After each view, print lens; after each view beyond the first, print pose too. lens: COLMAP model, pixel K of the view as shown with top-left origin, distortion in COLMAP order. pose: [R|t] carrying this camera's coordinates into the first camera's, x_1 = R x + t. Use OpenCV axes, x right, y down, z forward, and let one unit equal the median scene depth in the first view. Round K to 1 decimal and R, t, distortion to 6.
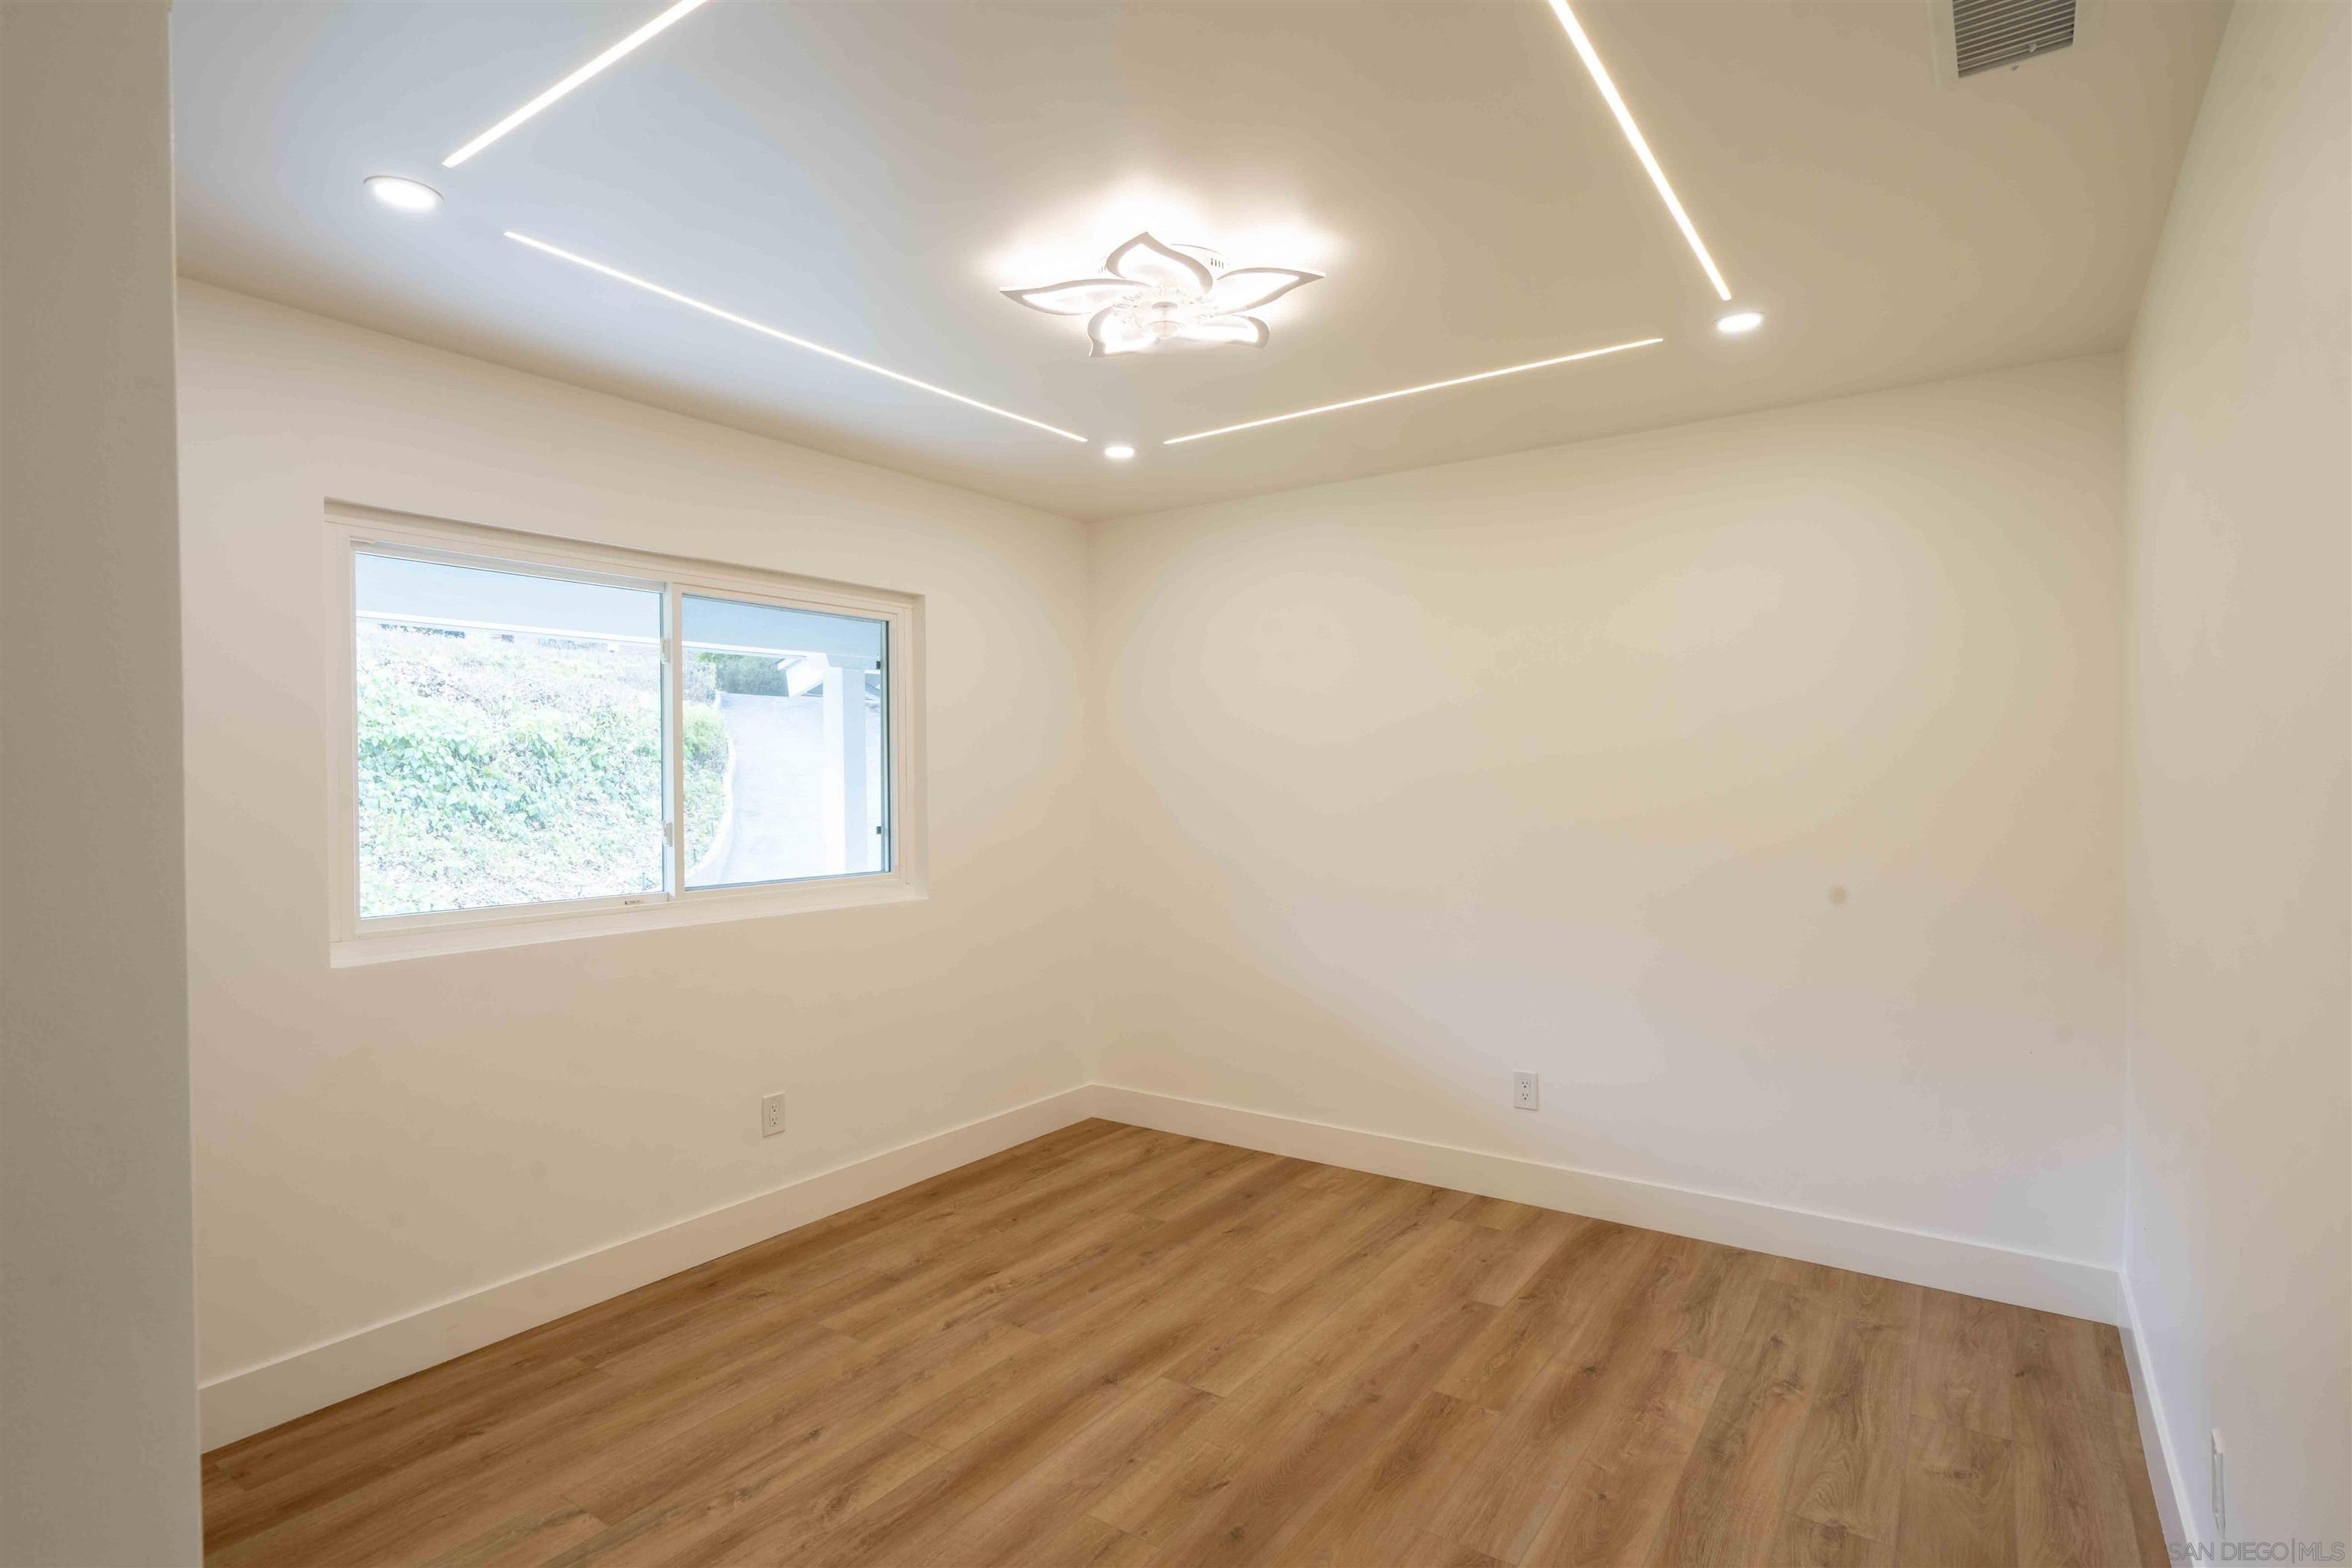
lens RADIAL K [[1182.2, 0, 1161.6], [0, 1182.2, 781.2], [0, 0, 1]] dist [0.006471, 0.000138]
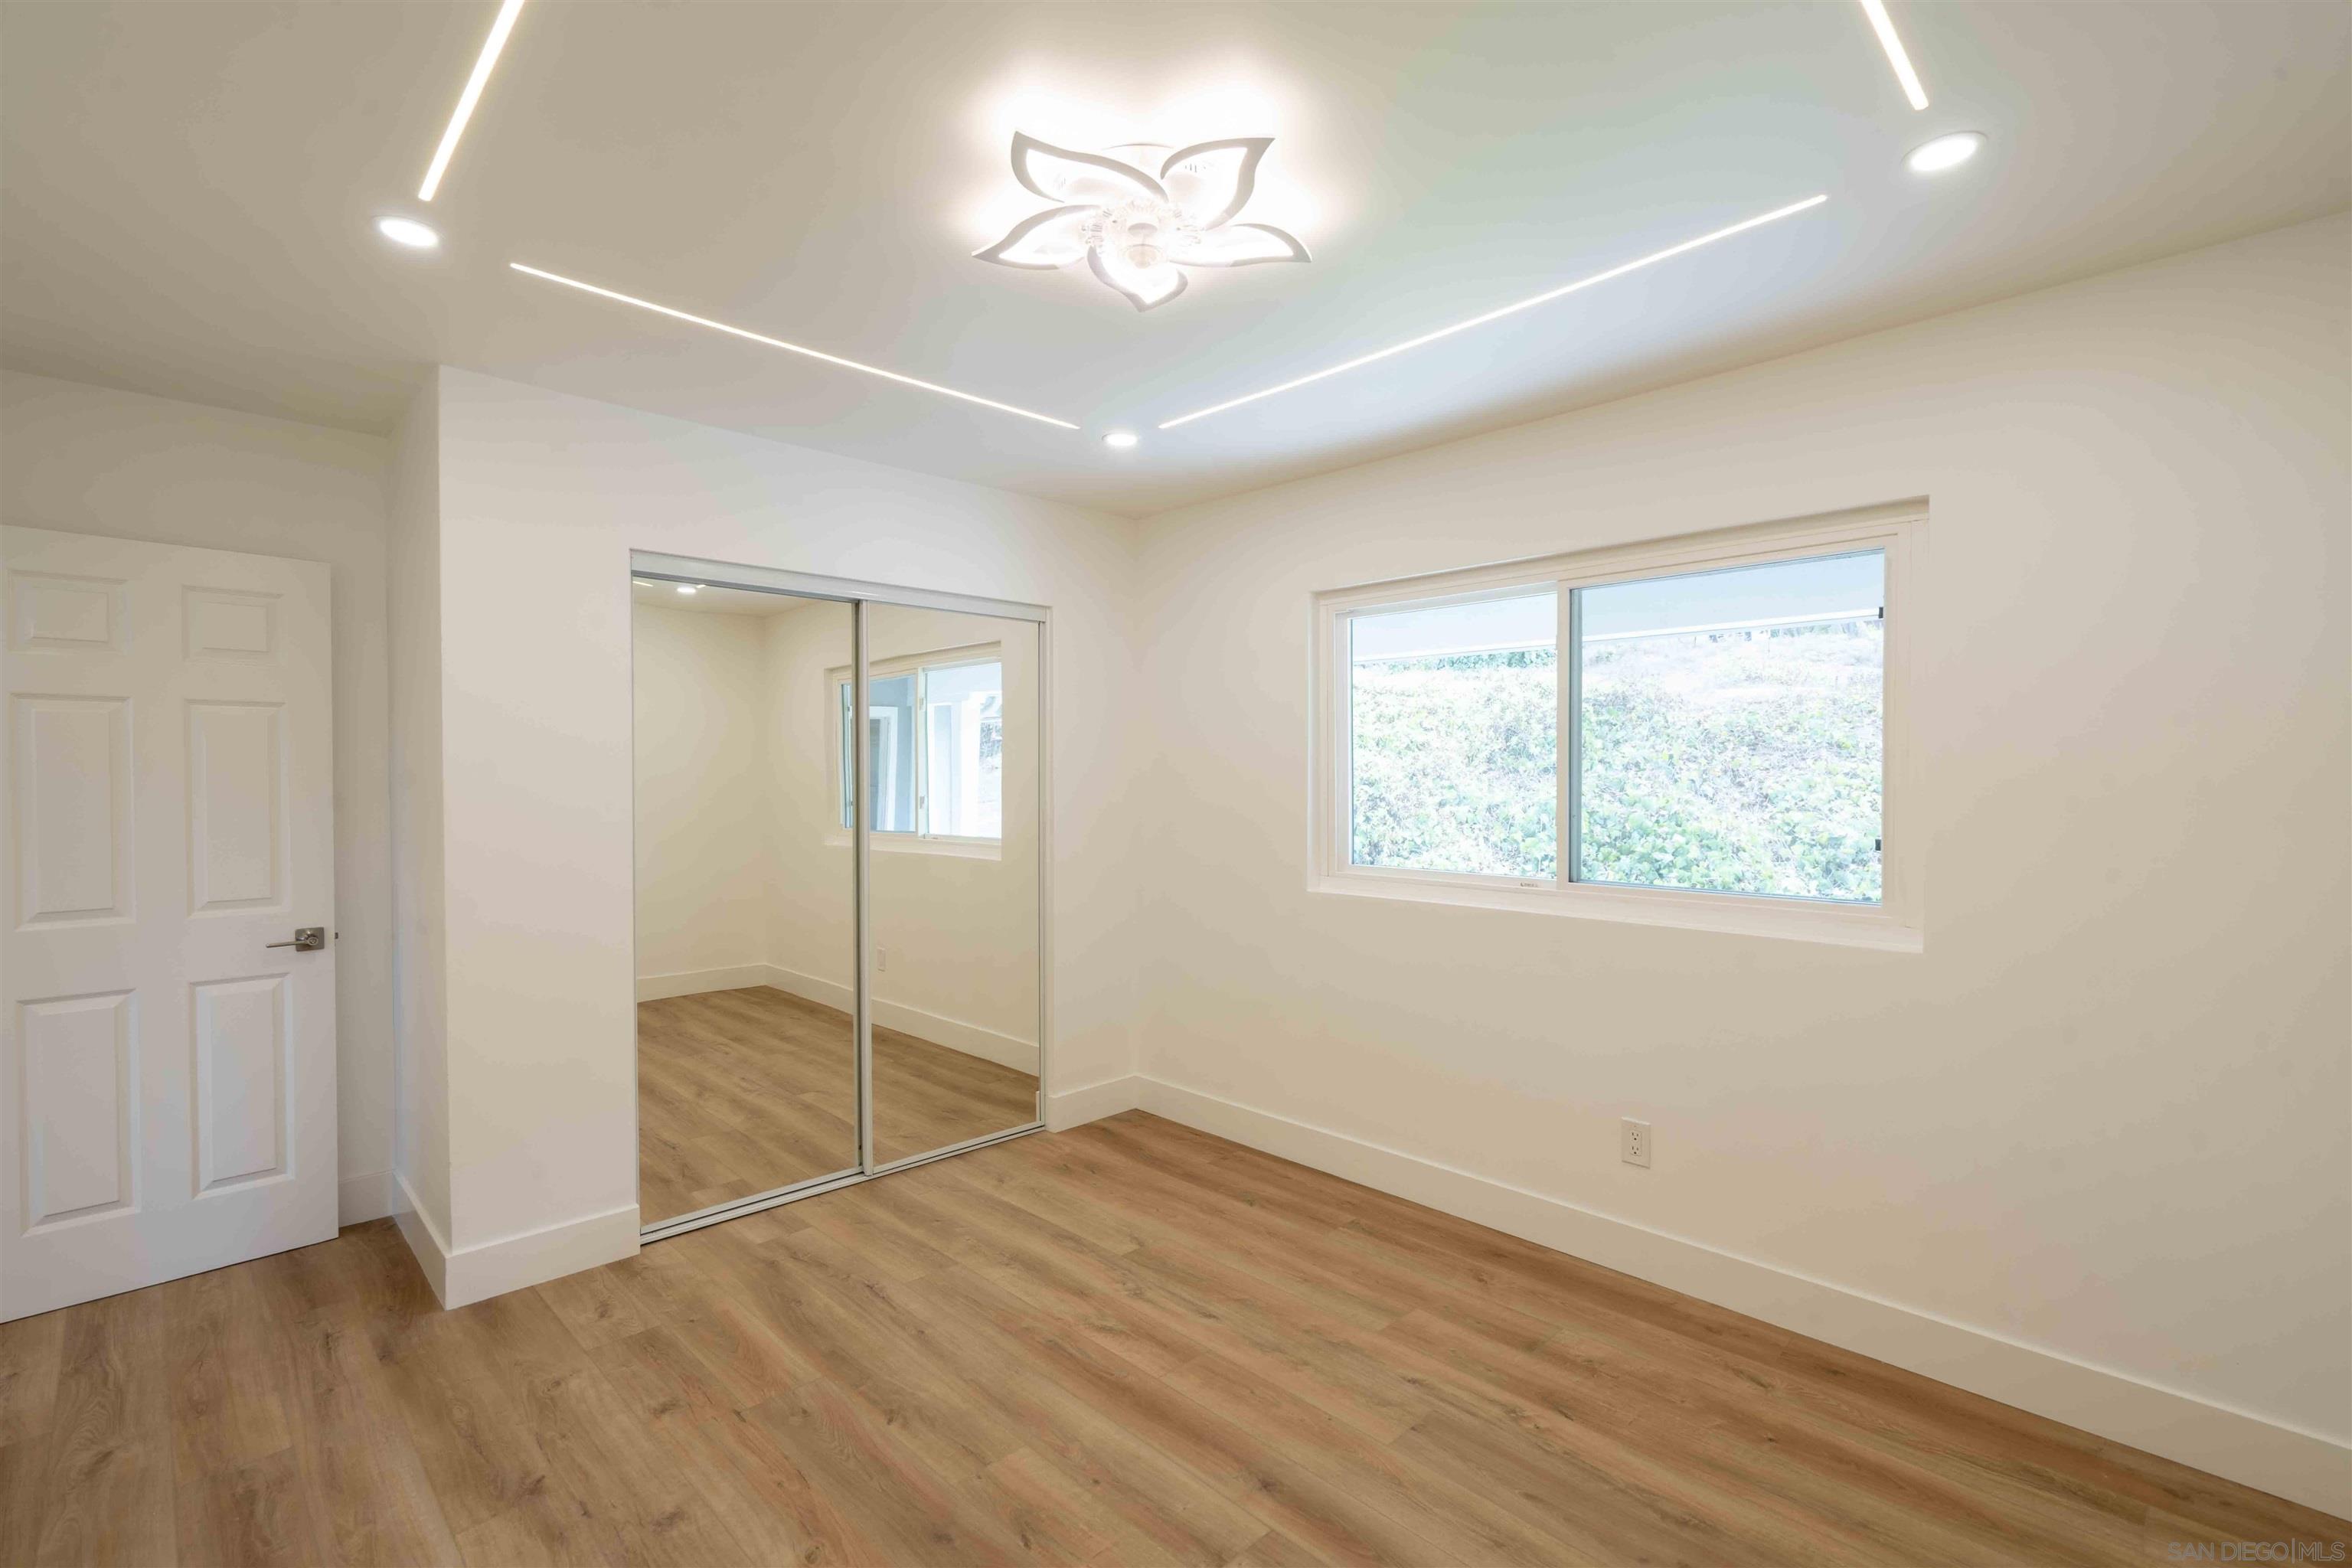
lens RADIAL K [[1051.1, 0, 1167.2], [0, 1051.1, 792.8], [0, 0, 1]] dist [-0.009496, 0.004991]
pose [[-0.186790, 0.022946, -0.982132, 0.629031], [-0.001139, 0.999721, 0.023574, -0.003784], [0.982399, 0.005522, -0.186712, 0.970983]]
